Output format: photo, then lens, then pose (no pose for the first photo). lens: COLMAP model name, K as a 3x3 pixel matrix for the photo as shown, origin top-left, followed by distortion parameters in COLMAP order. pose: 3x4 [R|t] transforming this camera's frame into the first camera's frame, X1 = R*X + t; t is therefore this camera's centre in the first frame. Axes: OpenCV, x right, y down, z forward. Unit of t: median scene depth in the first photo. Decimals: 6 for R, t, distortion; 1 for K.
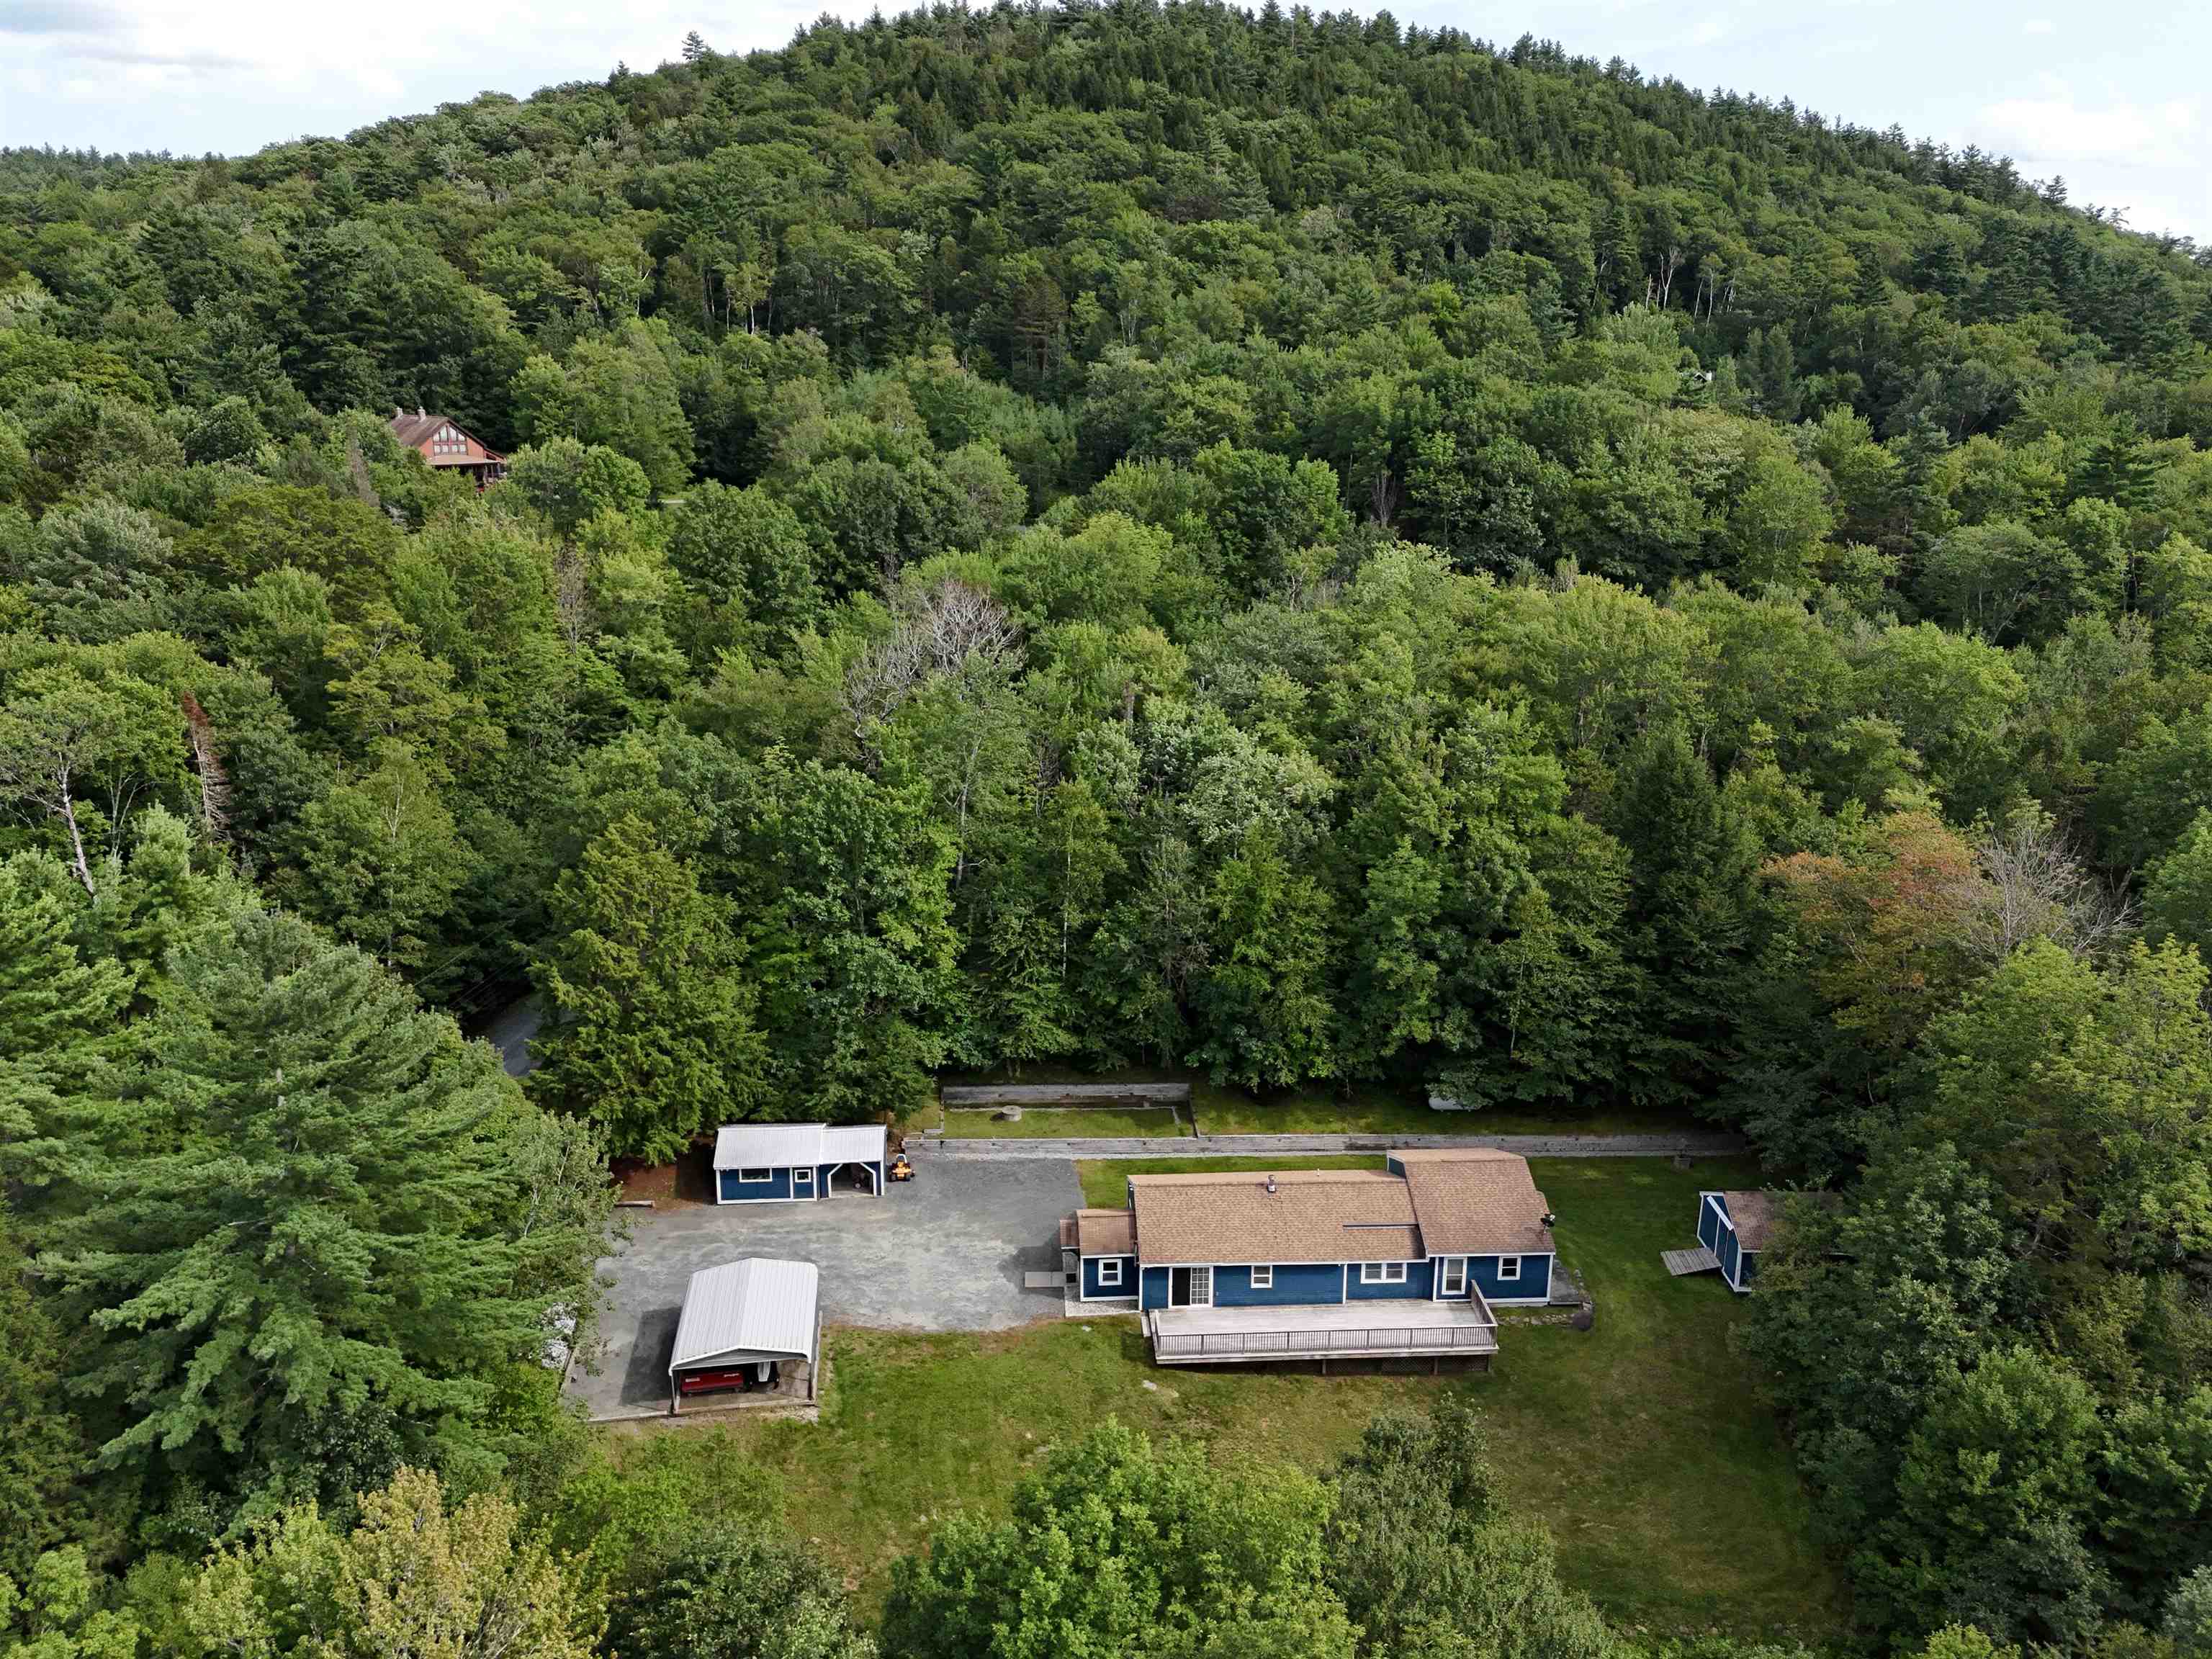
lens RADIAL K [[1628.9, 0, 1106.1], [0, 1628.9, 824.0], [0, 0, 1]] dist [0.085316, -0.082770]
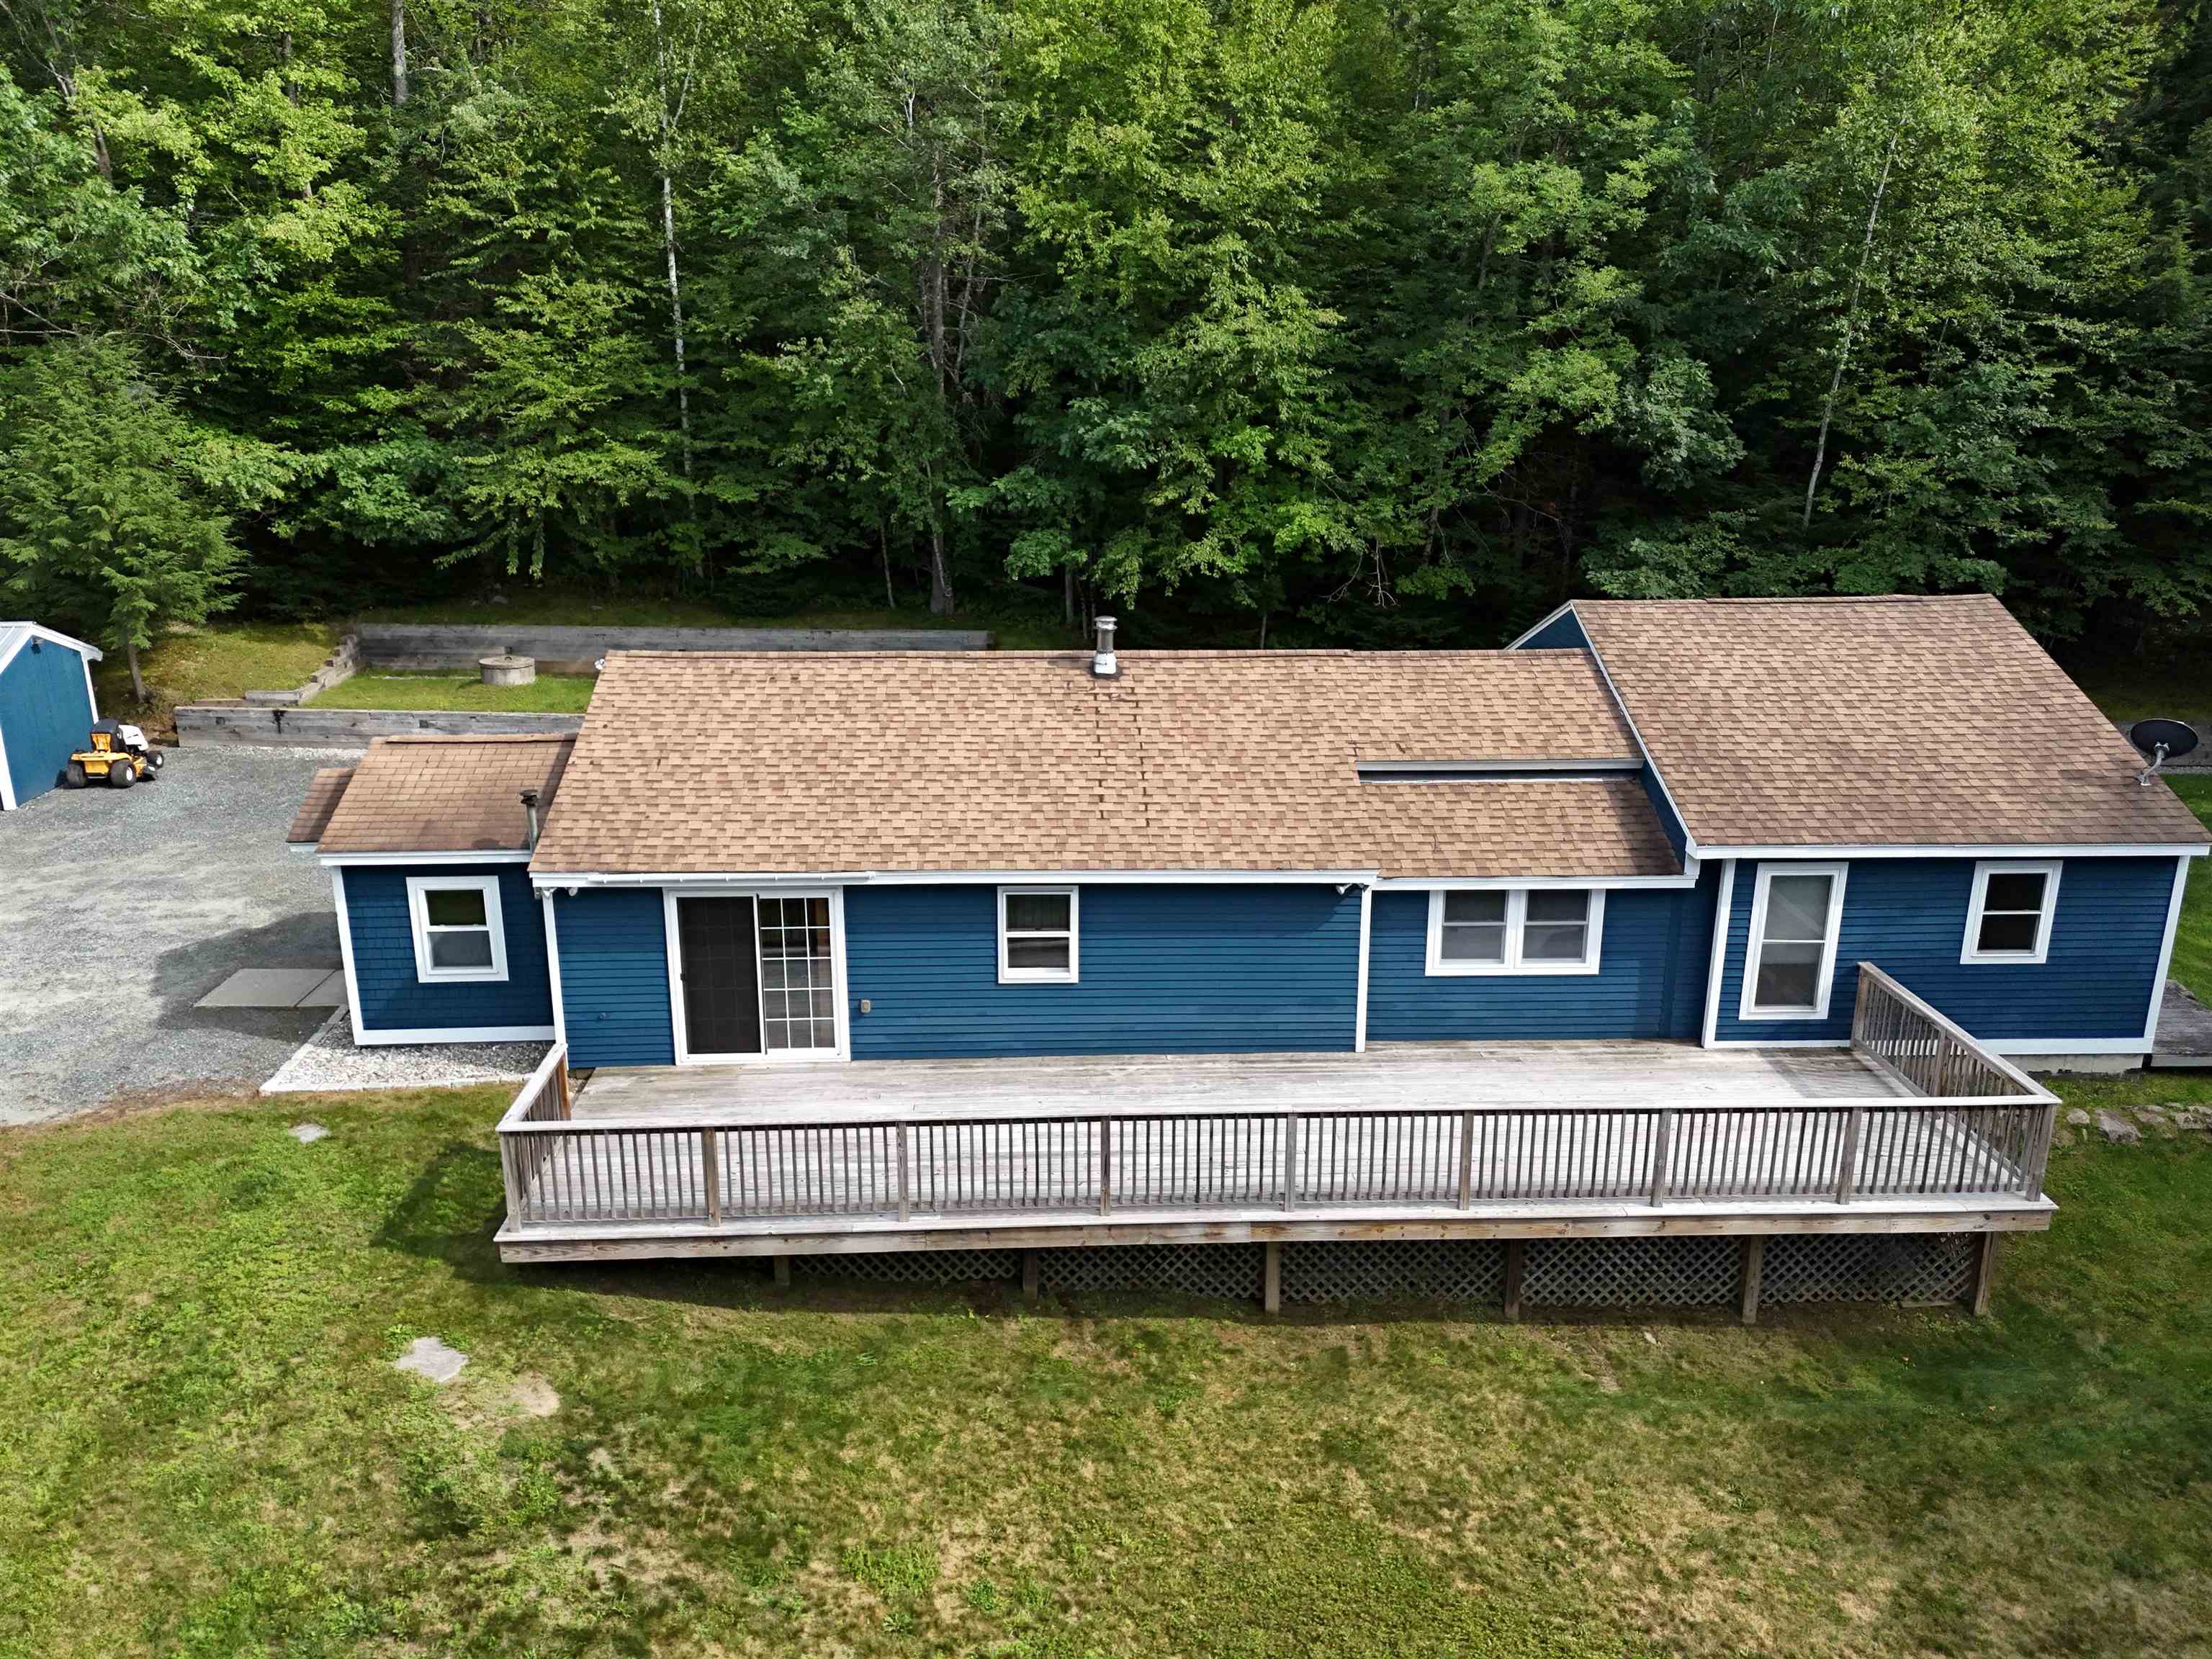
lens RADIAL K [[1628.9, 0, 1106.1], [0, 1628.9, 824.0], [0, 0, 1]] dist [0.085316, -0.082770]
pose [[0.999875, 0.002644, -0.015574, 0.097927], [-0.002512, 0.999960, 0.008532, 0.228898], [0.015596, -0.008492, 0.999842, 0.667601]]
